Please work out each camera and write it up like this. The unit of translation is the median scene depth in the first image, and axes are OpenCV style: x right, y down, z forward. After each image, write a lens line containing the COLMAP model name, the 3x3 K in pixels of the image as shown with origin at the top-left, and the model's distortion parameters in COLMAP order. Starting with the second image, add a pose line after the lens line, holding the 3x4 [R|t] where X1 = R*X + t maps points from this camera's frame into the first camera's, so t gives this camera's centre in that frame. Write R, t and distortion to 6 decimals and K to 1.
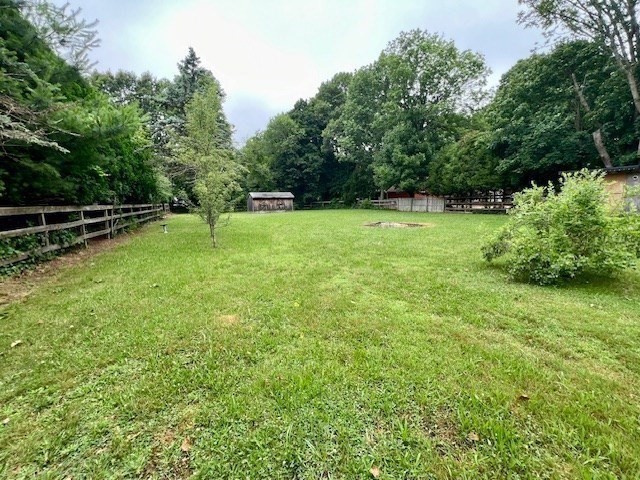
lens RADIAL K [[255.7, 0, 318.7], [0, 255.7, 238.6], [0, 0, 1]] dist [-0.002106, 0.000021]
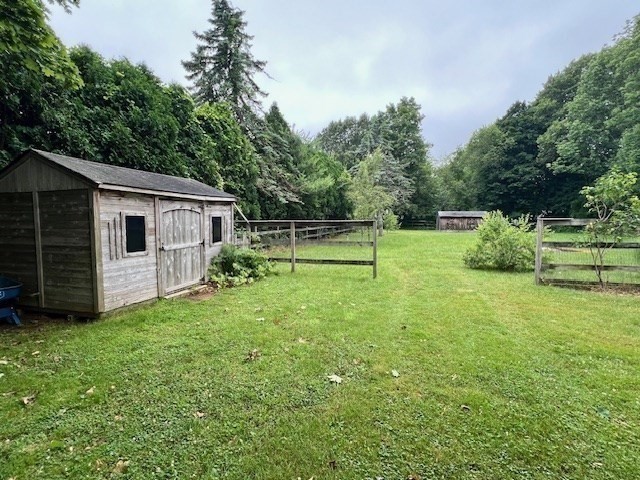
lens RADIAL K [[299.7, 0, 320.0], [0, 299.7, 240.0], [0, 0, 1]] dist [-0.004743, -0.000435]
pose [[0.746067, 0.072347, -0.661928, 0.159856], [-0.118709, 0.992607, -0.025309, 0.015157], [0.655203, 0.097459, 0.749140, -0.154495]]
